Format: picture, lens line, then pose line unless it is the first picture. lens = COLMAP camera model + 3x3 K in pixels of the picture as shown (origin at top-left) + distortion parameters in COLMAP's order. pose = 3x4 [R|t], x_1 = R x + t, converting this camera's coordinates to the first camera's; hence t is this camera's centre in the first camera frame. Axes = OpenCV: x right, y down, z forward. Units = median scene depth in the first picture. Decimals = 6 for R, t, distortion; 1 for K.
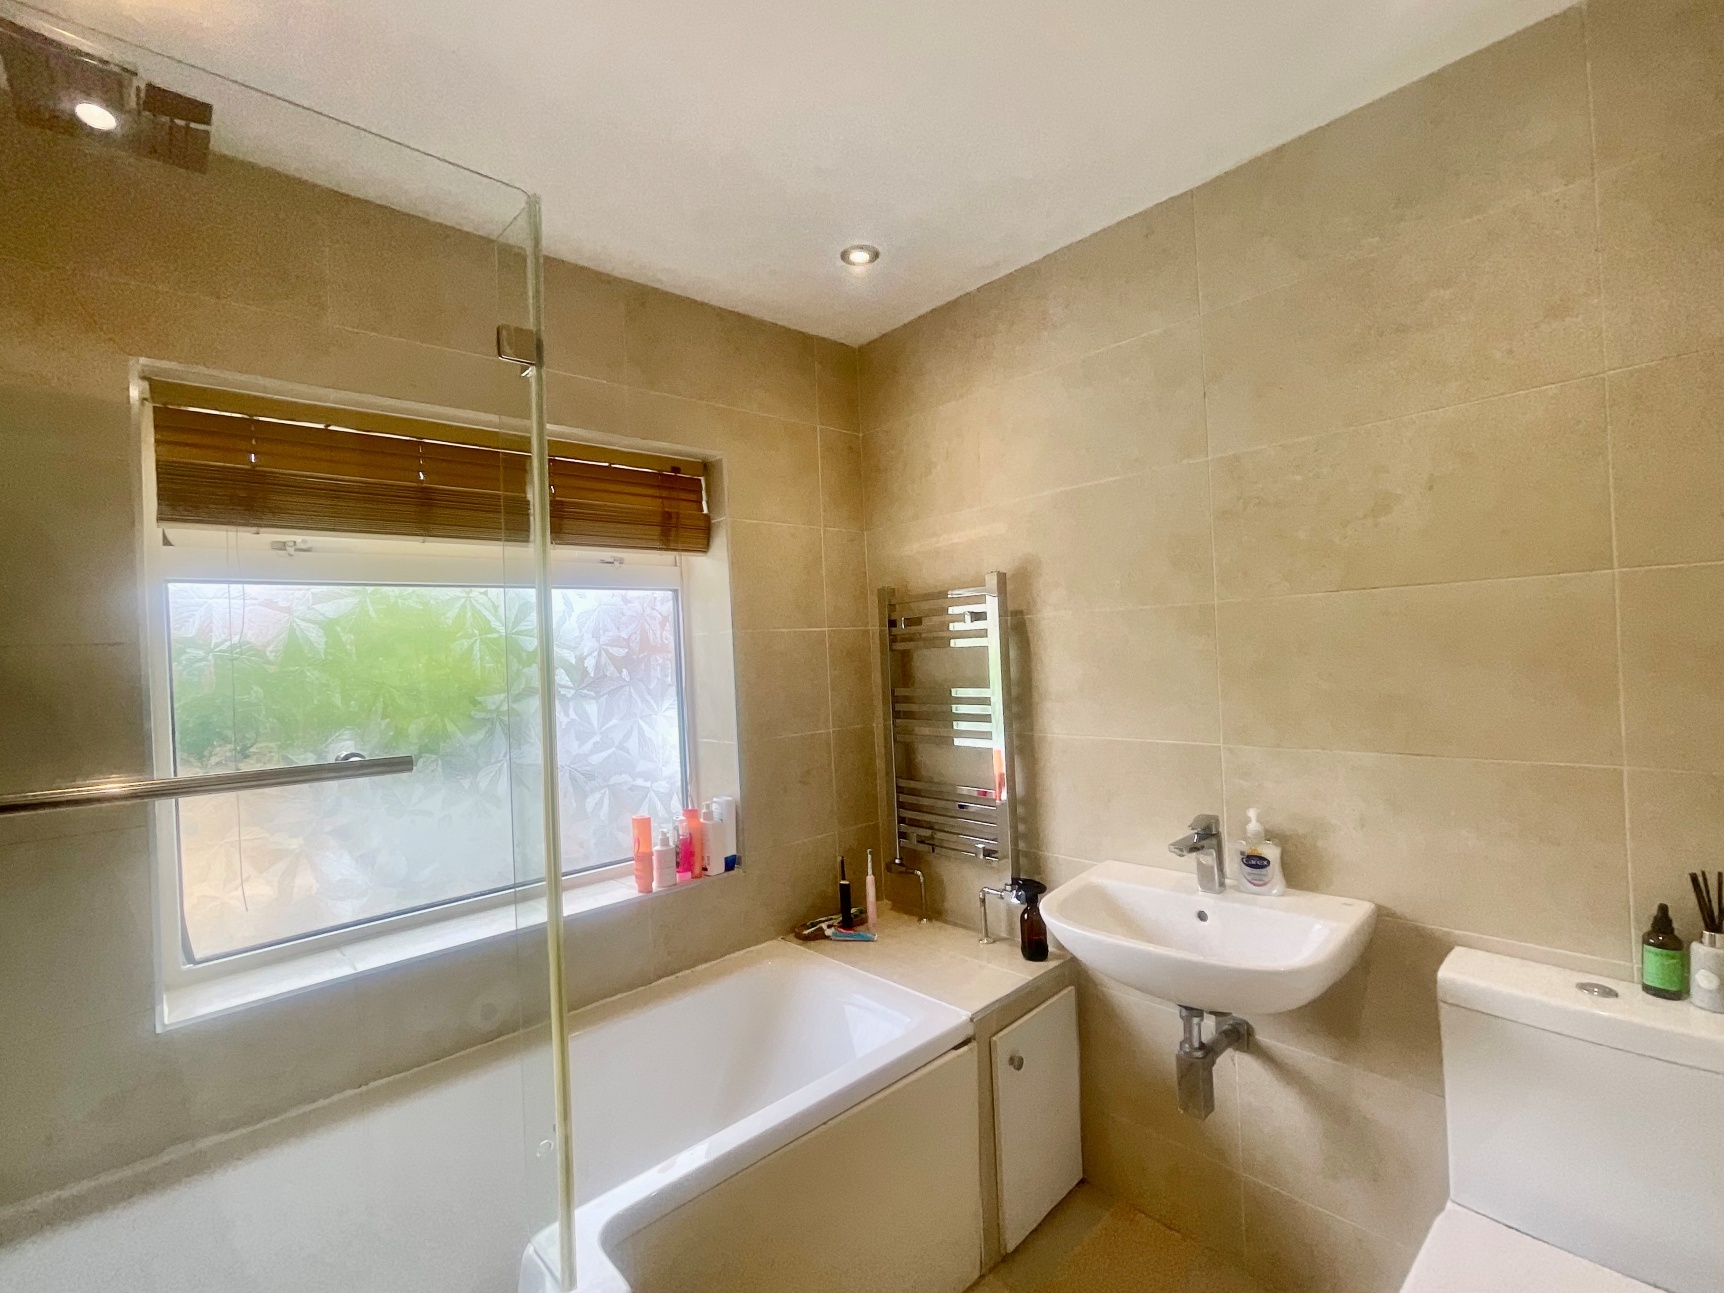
lens RADIAL K [[699.0, 0, 860.7], [0, 699.0, 649.5], [0, 0, 1]] dist [-0.011766, 0.010321]
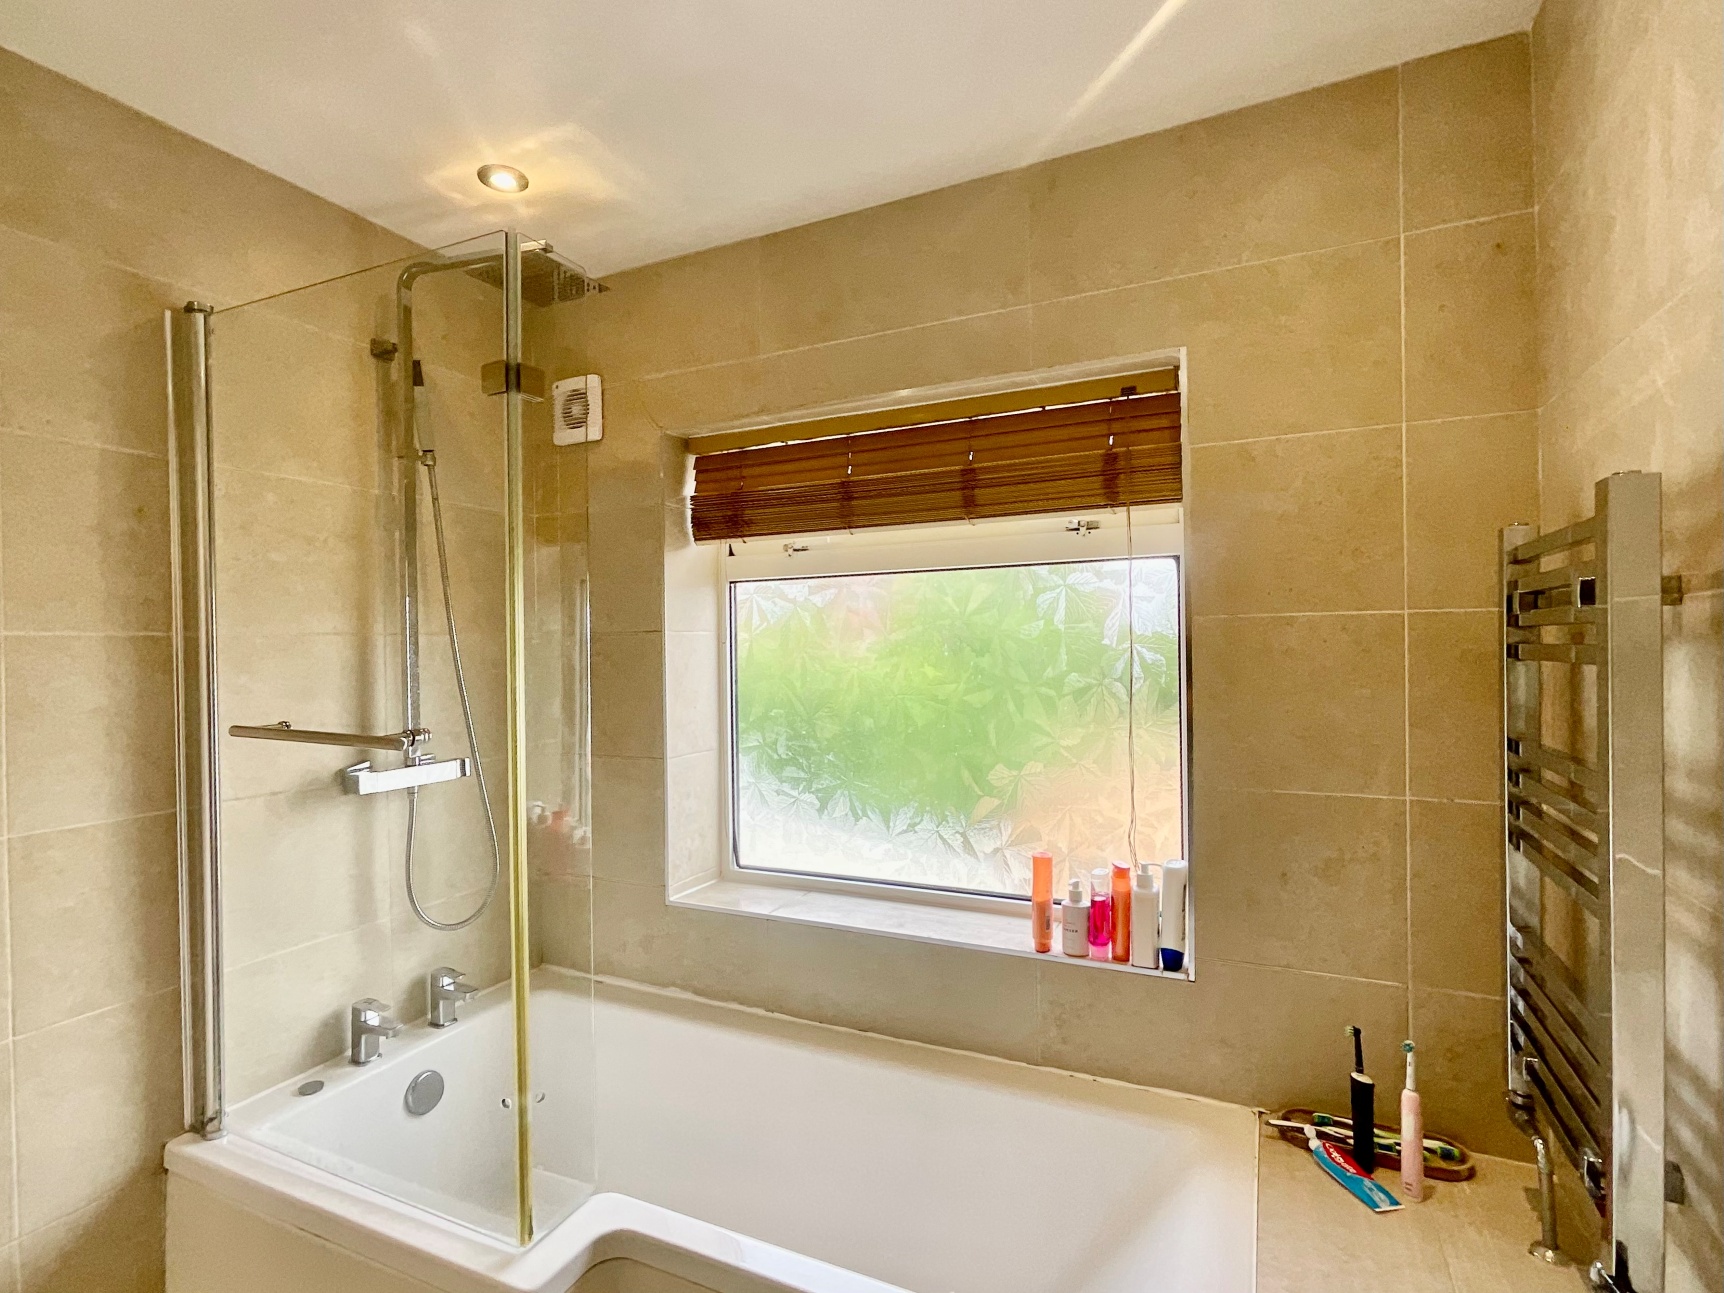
lens RADIAL K [[844.4, 0, 863.4], [0, 844.4, 657.2], [0, 0, 1]] dist [0.016134, 0.000015]
pose [[0.413039, 0.048235, -0.909435, 0.439082], [-0.010231, 0.998779, 0.048327, -0.025005], [0.910656, -0.010657, 0.413028, 0.403426]]
